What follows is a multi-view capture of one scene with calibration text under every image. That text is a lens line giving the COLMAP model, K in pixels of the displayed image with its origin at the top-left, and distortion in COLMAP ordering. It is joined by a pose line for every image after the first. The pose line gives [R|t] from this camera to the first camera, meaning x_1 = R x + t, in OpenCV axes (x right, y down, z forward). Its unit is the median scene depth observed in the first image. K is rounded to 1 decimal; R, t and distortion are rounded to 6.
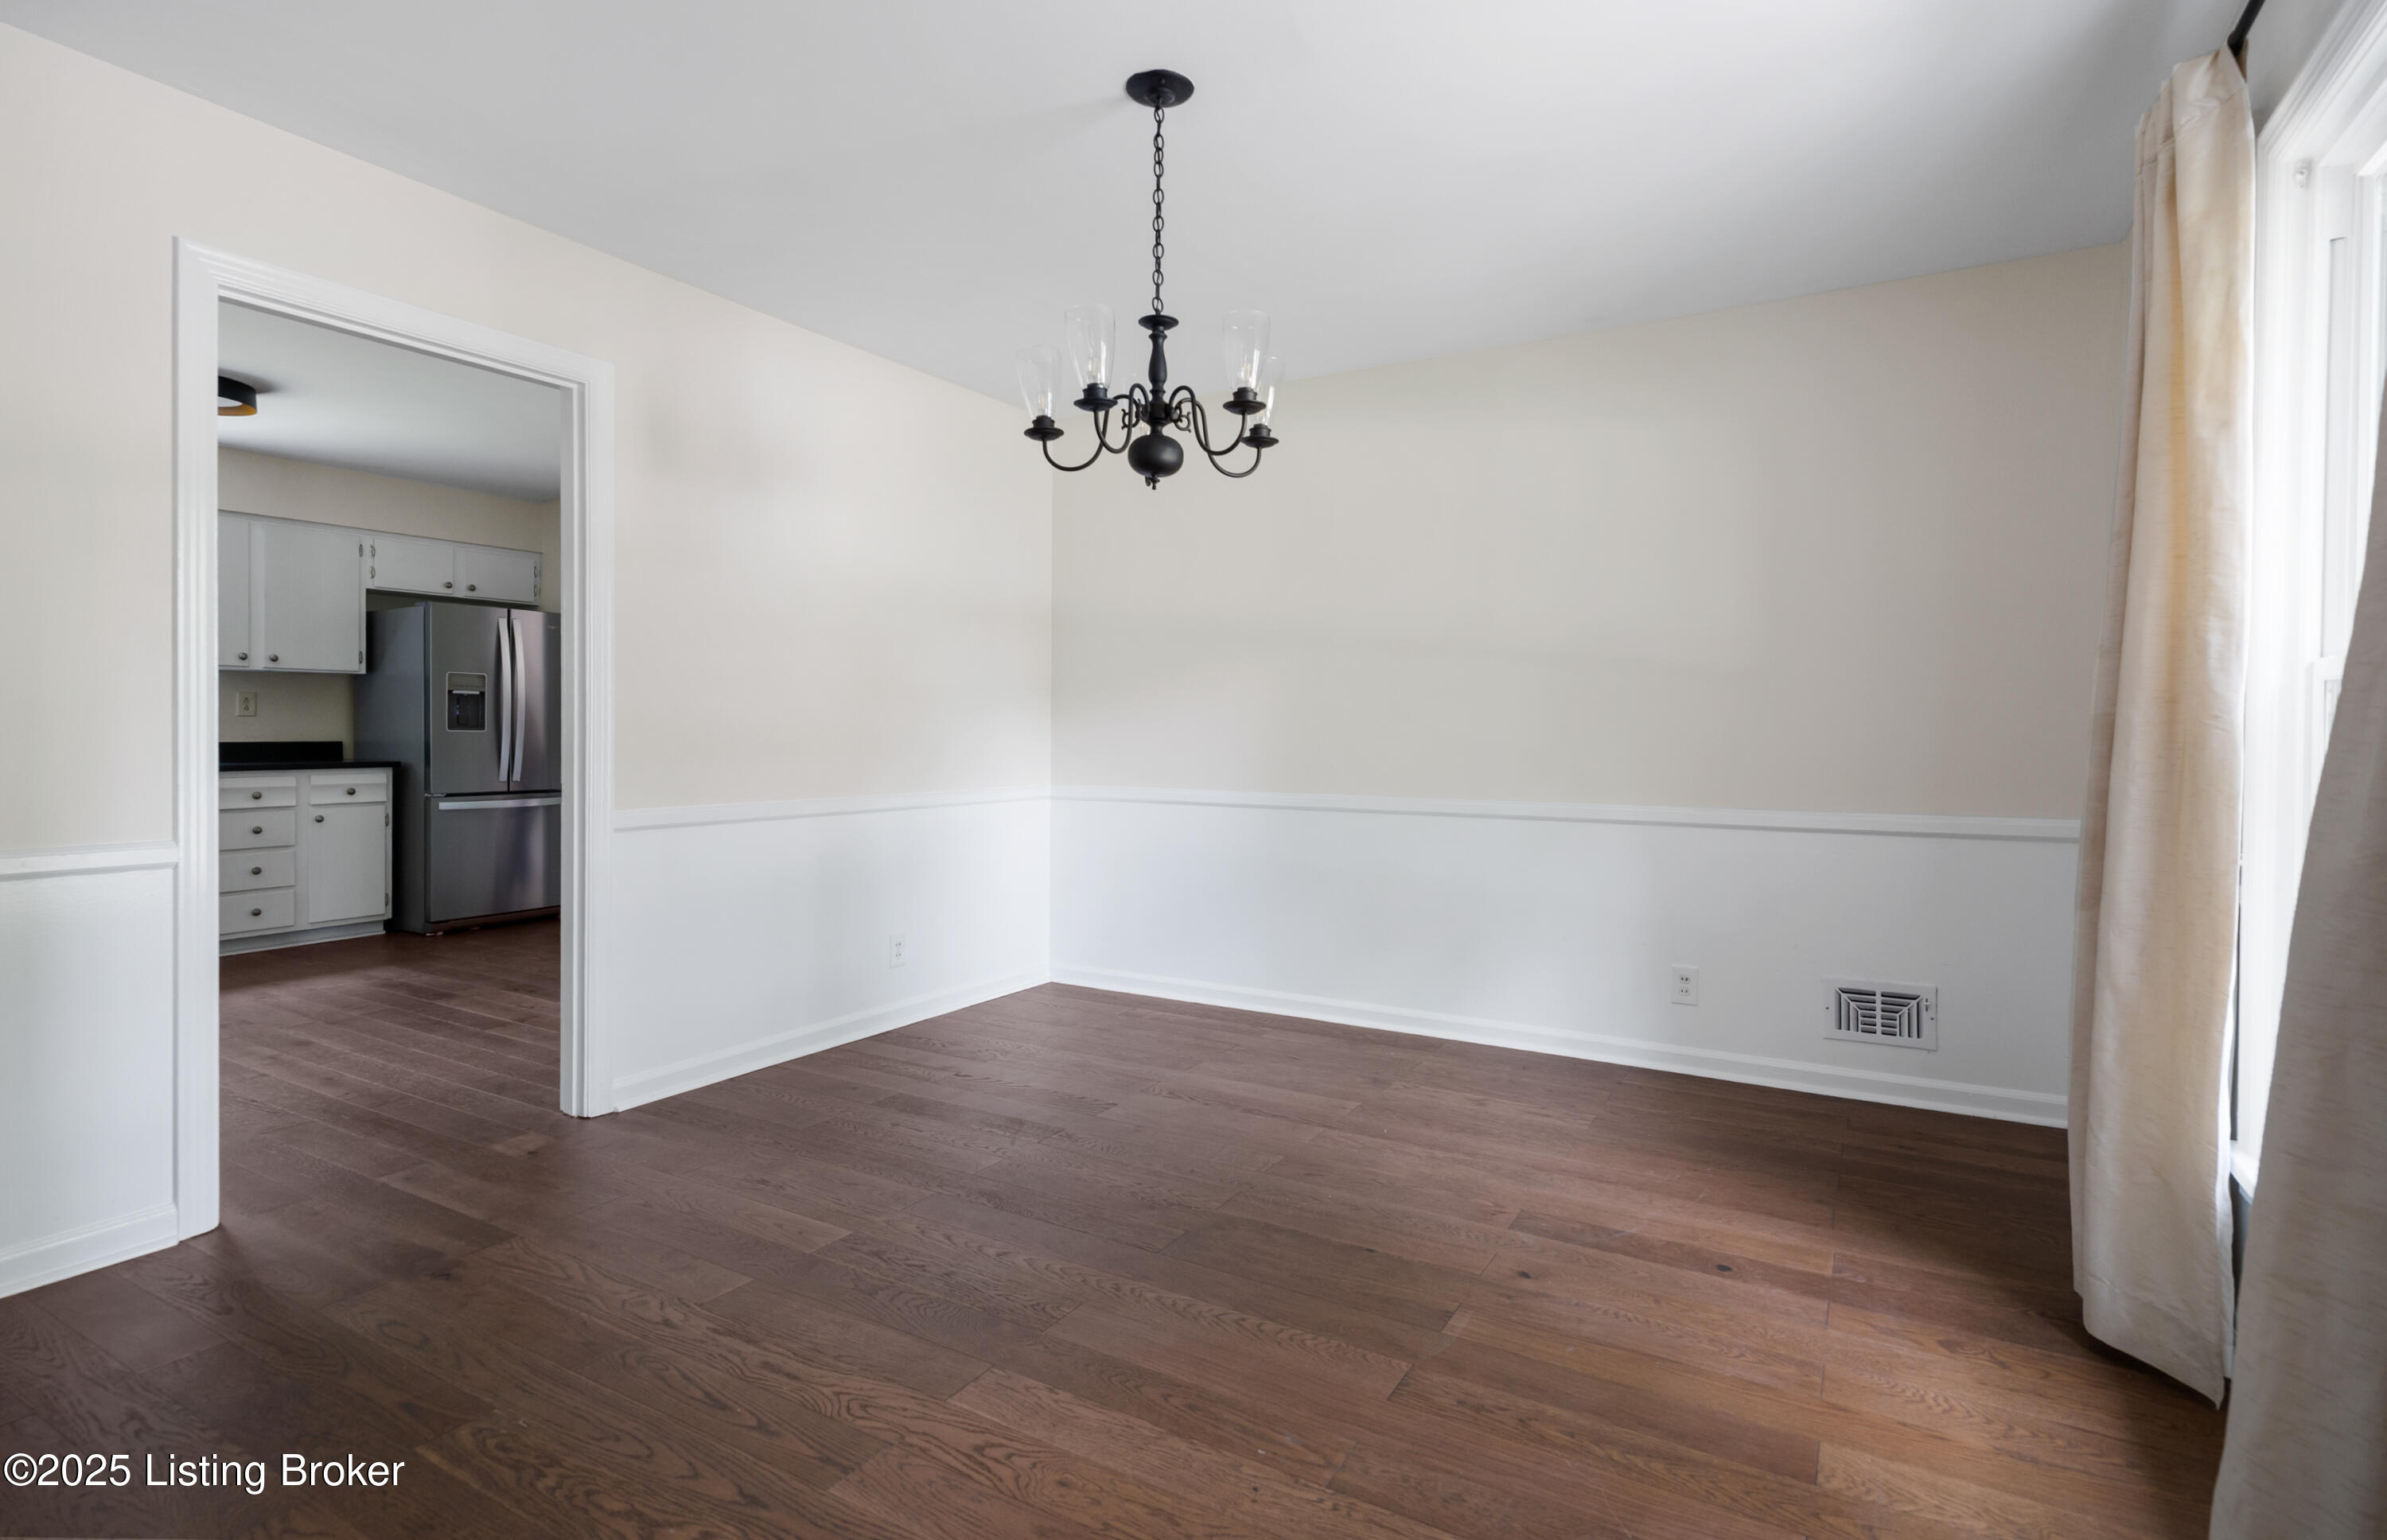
lens RADIAL K [[1143.7, 0, 1189.2], [0, 1143.7, 733.0], [0, 0, 1]] dist [0.000149, -0.000022]
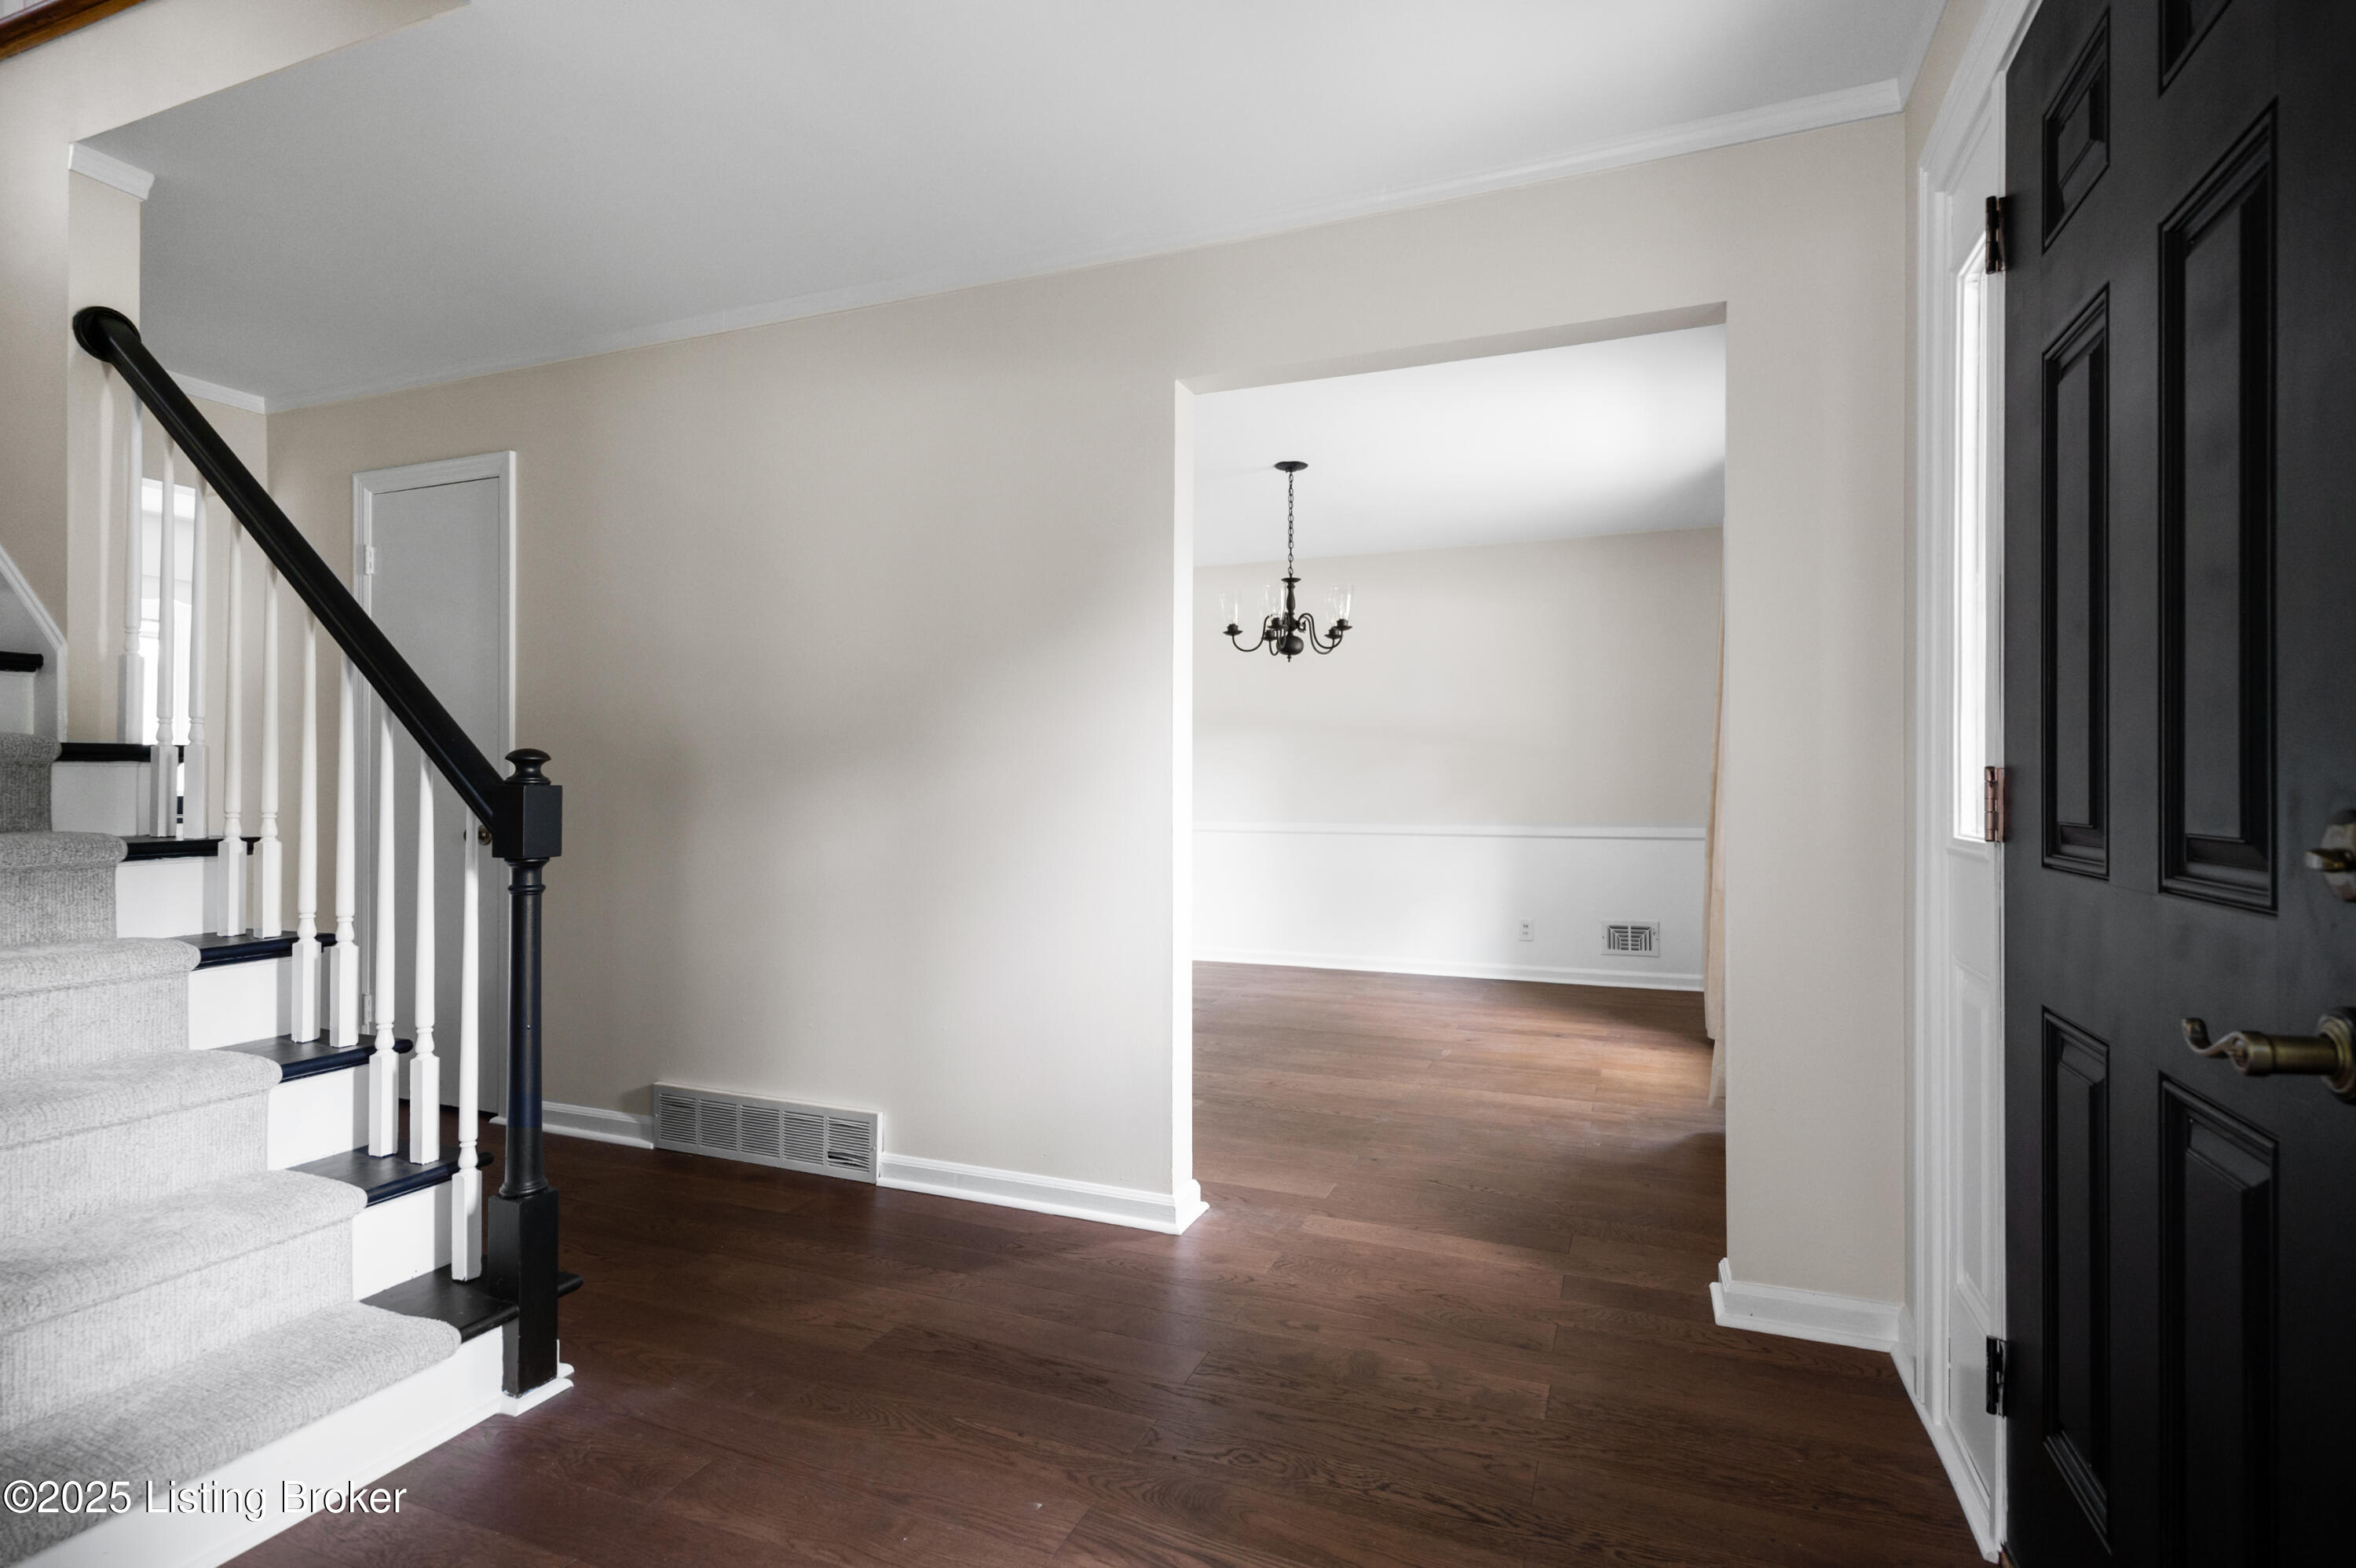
lens RADIAL K [[1130.5, 0, 1178.0], [0, 1130.5, 784.0], [0, 0, 1]] dist [0.002803, 0.000632]
pose [[0.989300, -0.003005, 0.145868, -0.516077], [0.004352, 0.999951, -0.008916, 0.020277], [-0.145834, 0.009455, 0.989264, -0.946925]]
